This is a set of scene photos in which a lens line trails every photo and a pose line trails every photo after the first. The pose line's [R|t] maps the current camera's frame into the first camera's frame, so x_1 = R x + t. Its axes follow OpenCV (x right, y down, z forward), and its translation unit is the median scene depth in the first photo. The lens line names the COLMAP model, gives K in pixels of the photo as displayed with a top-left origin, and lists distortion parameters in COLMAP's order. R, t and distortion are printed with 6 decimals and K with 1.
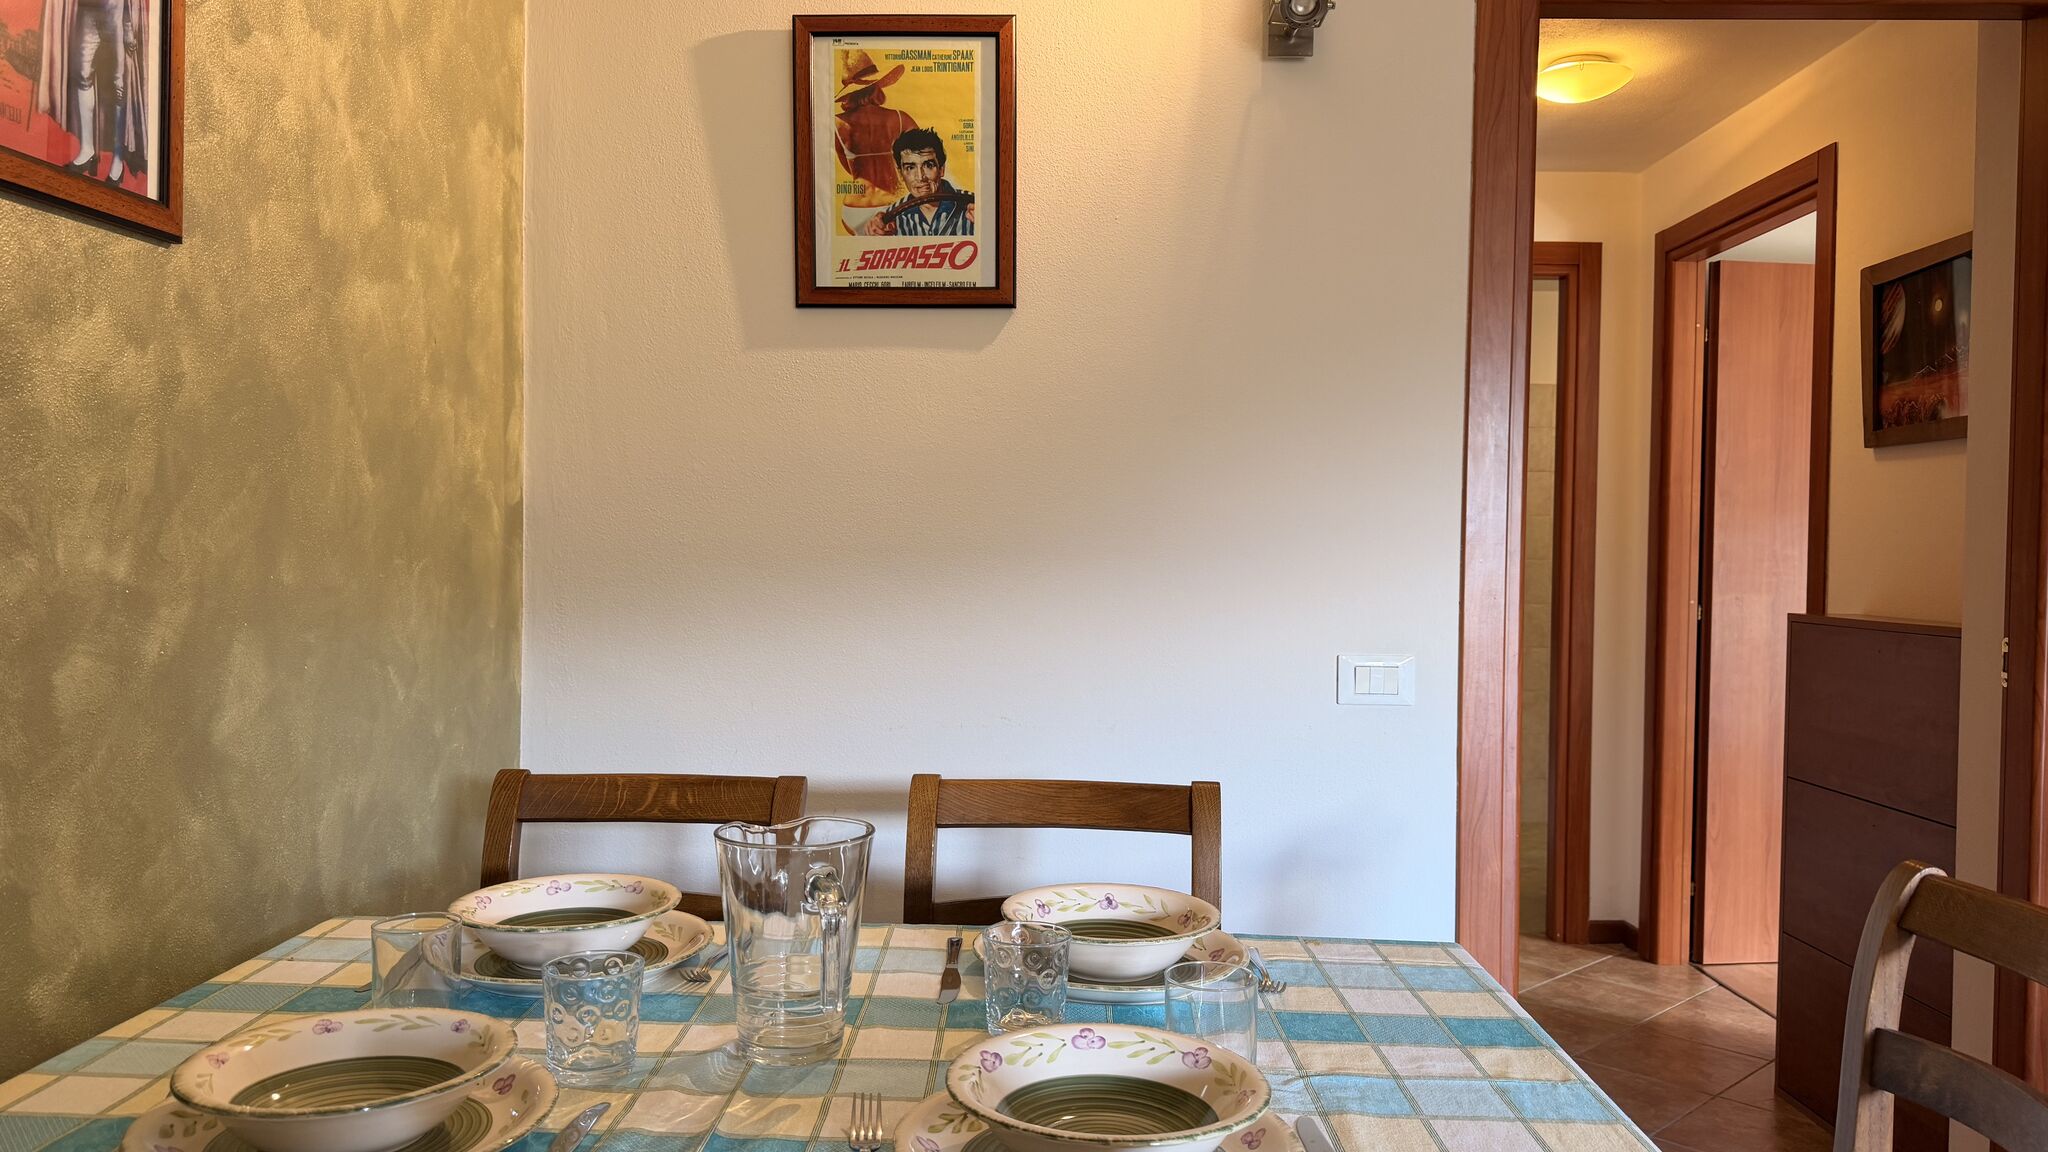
lens RADIAL K [[1494.8, 0, 1037.0], [0, 1494.8, 575.3], [0, 0, 1]] dist [0.062404, -0.080351]
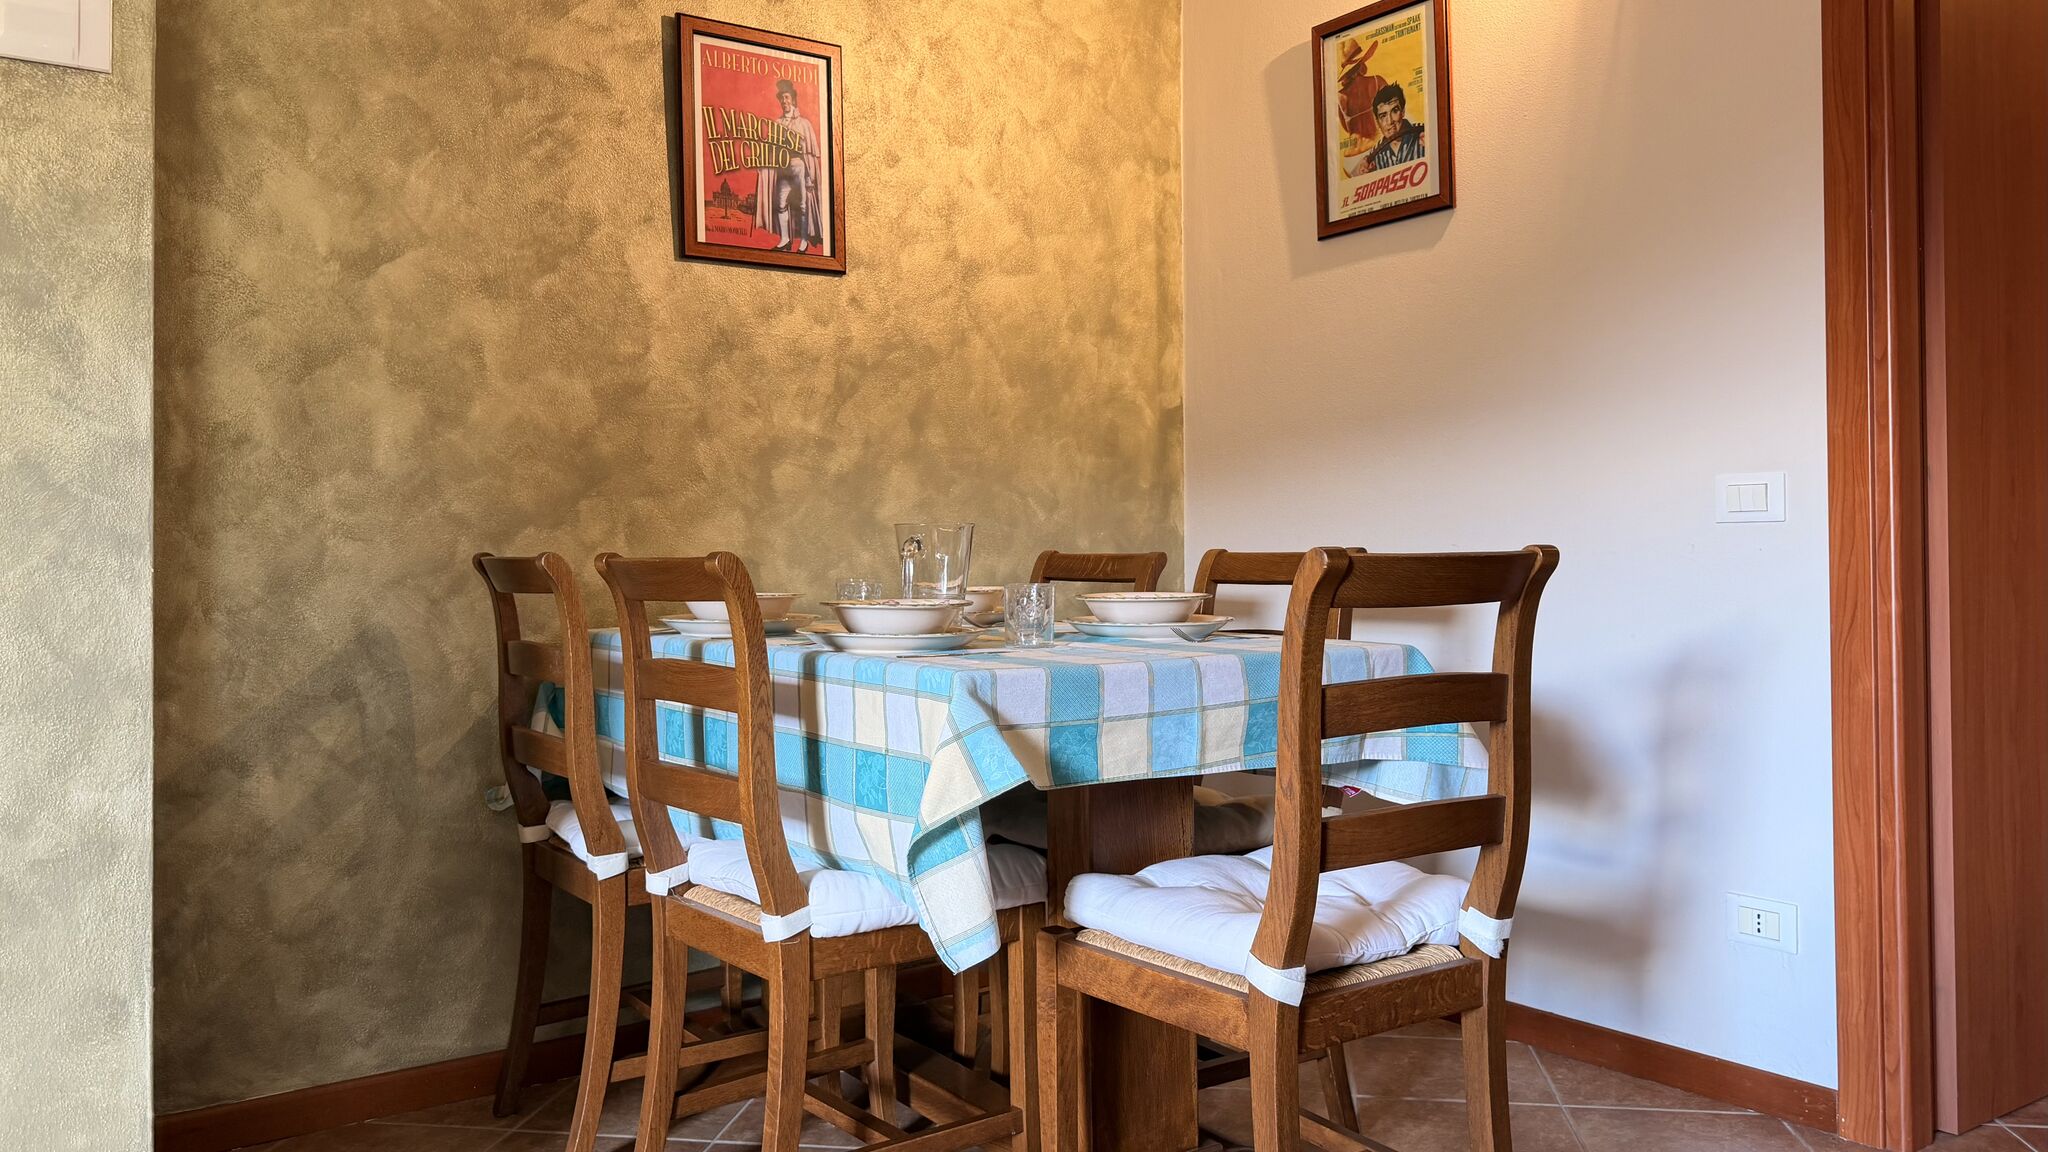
lens RADIAL K [[1494.8, 0, 976.4], [0, 1494.8, 570.6], [0, 0, 1]] dist [0.062404, -0.080351]
pose [[0.613982, -0.016373, -0.789150, 0.732461], [0.010273, 0.999866, -0.012751, 0.136700], [0.789253, -0.000278, 0.614068, -0.081958]]
